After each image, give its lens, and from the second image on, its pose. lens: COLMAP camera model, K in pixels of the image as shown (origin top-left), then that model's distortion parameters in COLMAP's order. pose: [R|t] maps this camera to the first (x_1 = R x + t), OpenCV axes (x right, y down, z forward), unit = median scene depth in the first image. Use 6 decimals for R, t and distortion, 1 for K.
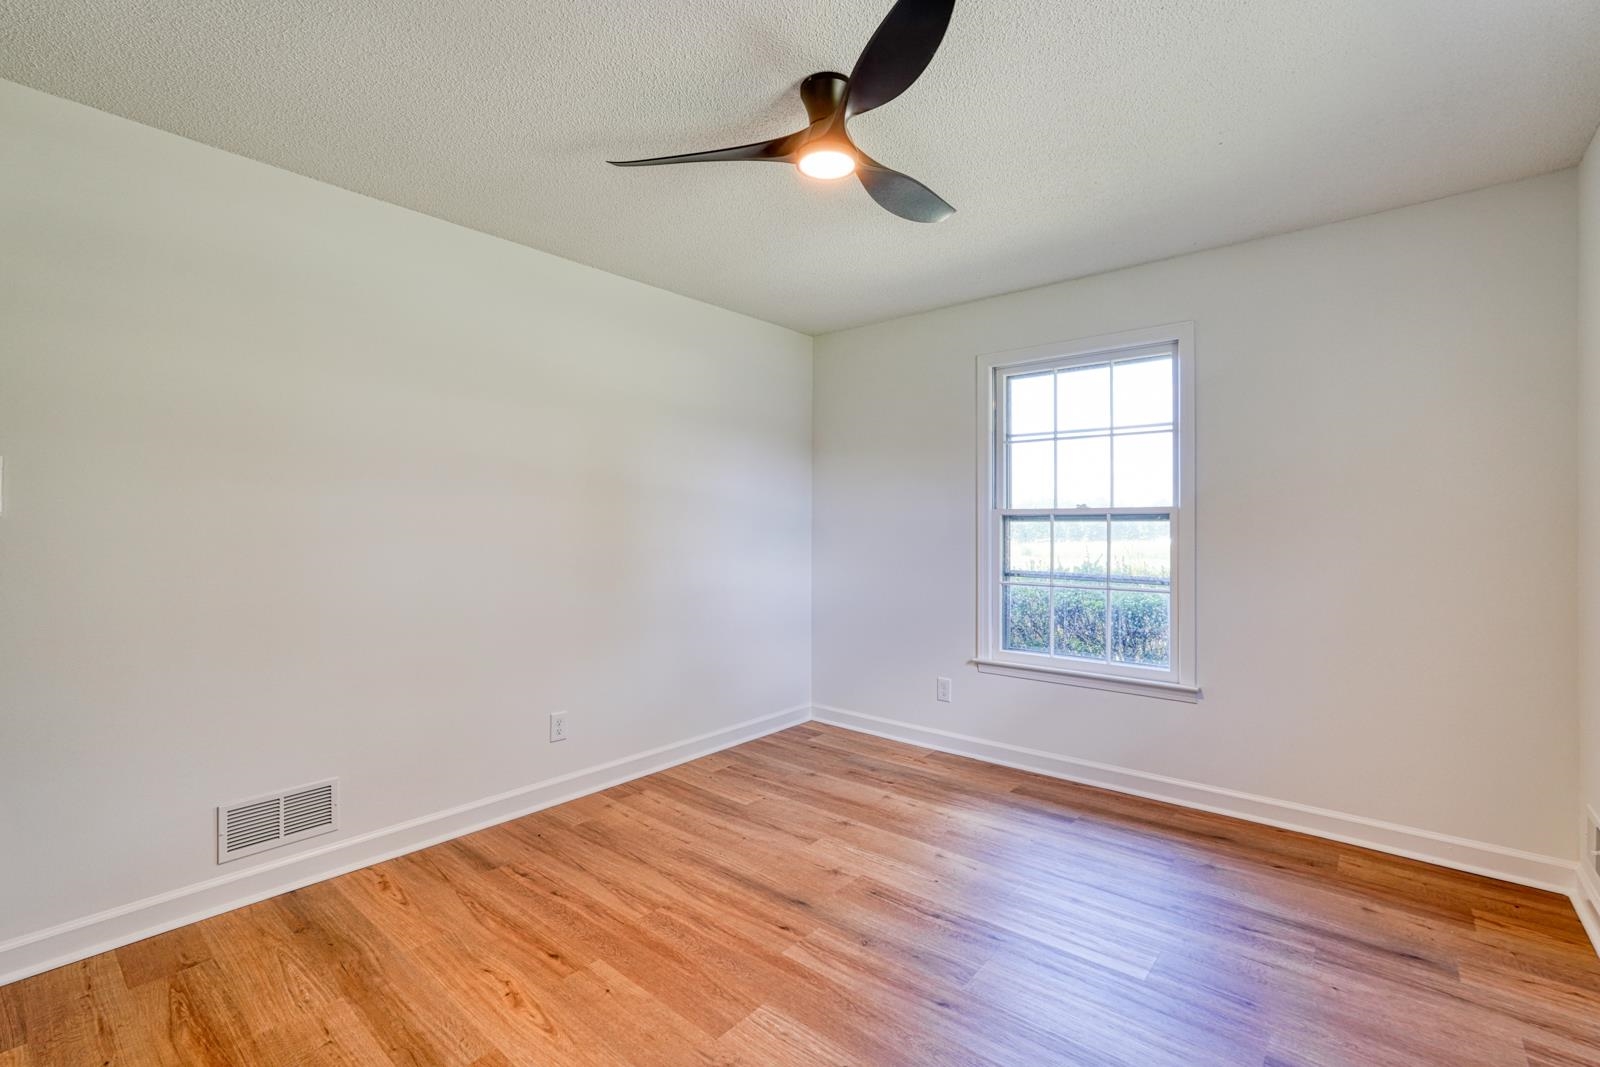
lens RADIAL K [[701.2, 0, 794.3], [0, 701.2, 529.5], [0, 0, 1]] dist [-0.004840, 0.002562]
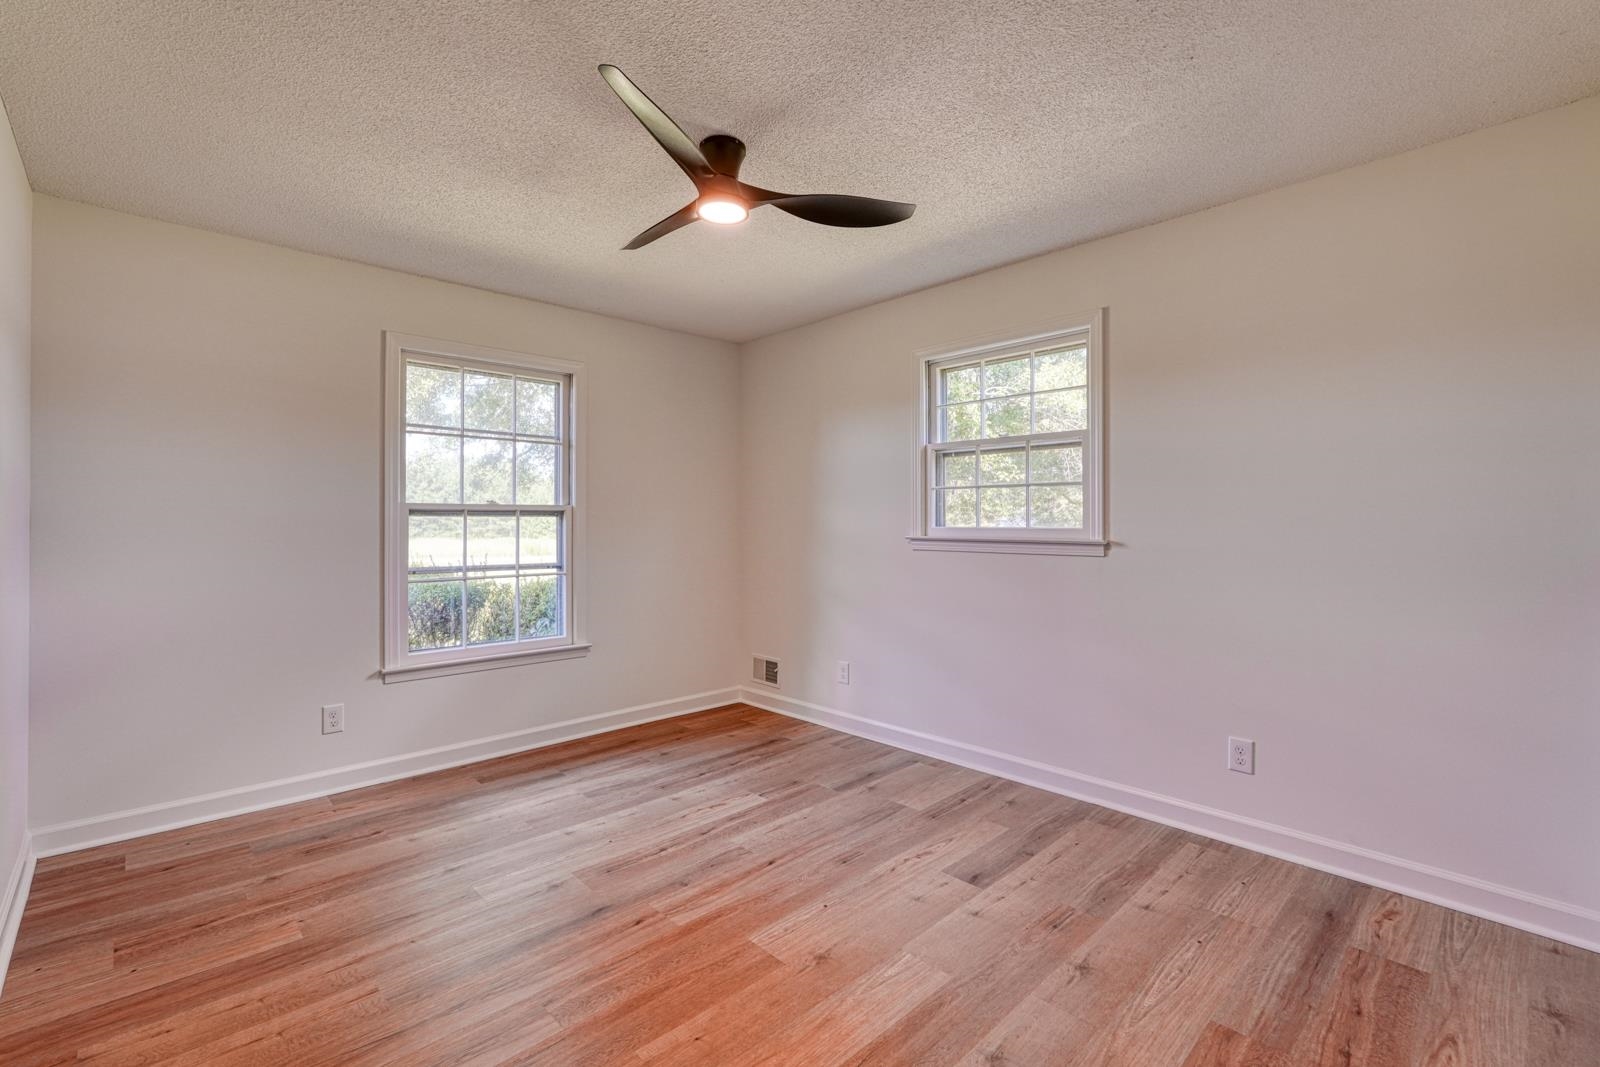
lens RADIAL K [[701.2, 0, 793.9], [0, 701.2, 524.7], [0, 0, 1]] dist [-0.004840, 0.002562]
pose [[0.114475, -0.004986, 0.993414, -0.660936], [0.002790, 0.999985, 0.004698, -0.002966], [-0.993422, 0.002233, 0.114487, 0.446955]]
